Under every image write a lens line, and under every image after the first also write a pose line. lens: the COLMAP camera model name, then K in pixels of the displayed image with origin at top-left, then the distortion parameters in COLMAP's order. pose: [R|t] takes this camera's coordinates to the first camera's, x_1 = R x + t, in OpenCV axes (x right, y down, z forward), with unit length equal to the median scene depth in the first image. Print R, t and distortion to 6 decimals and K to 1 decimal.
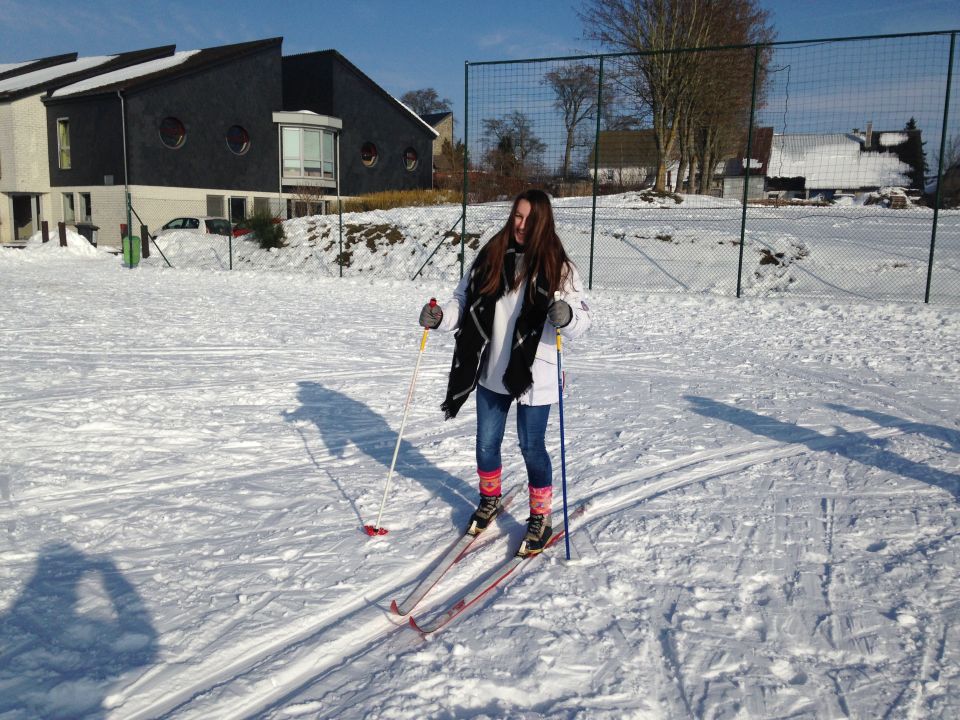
lens RADIAL K [[905.6, 0, 480.5], [0, 905.6, 355.2], [0, 0, 1]] dist [0.065022, 0.000000]
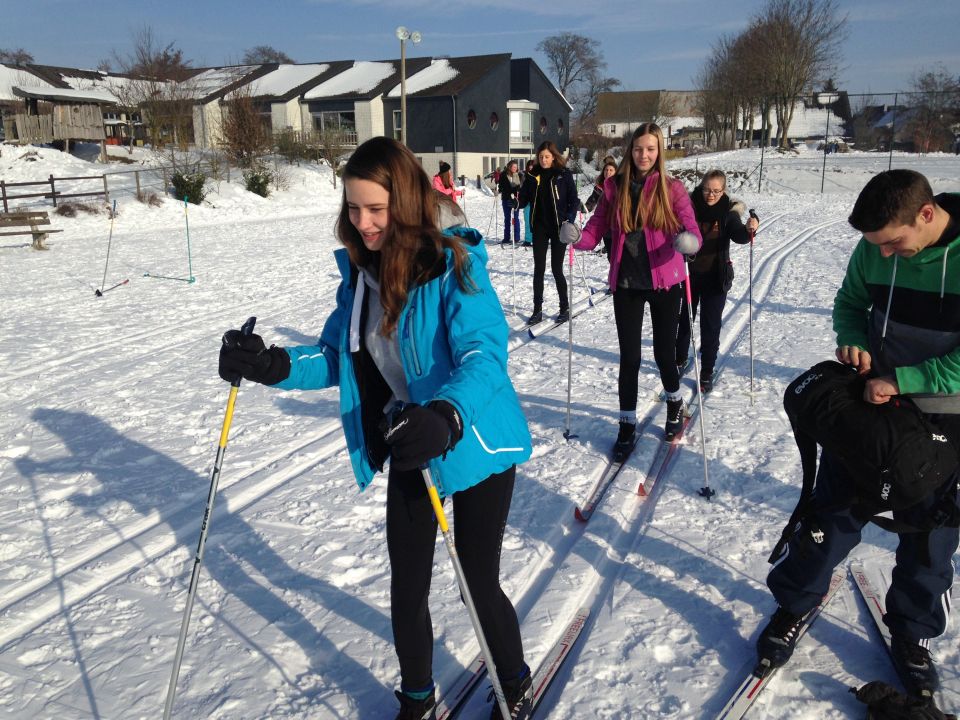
lens RADIAL K [[905.6, 0, 479.4], [0, 905.6, 358.0], [0, 0, 1]] dist [0.065022, 0.000000]
pose [[0.991479, -0.044967, 0.122263, -1.464211], [0.037276, 0.997223, 0.064480, 0.212635], [-0.124823, -0.059373, 0.990401, -1.716625]]
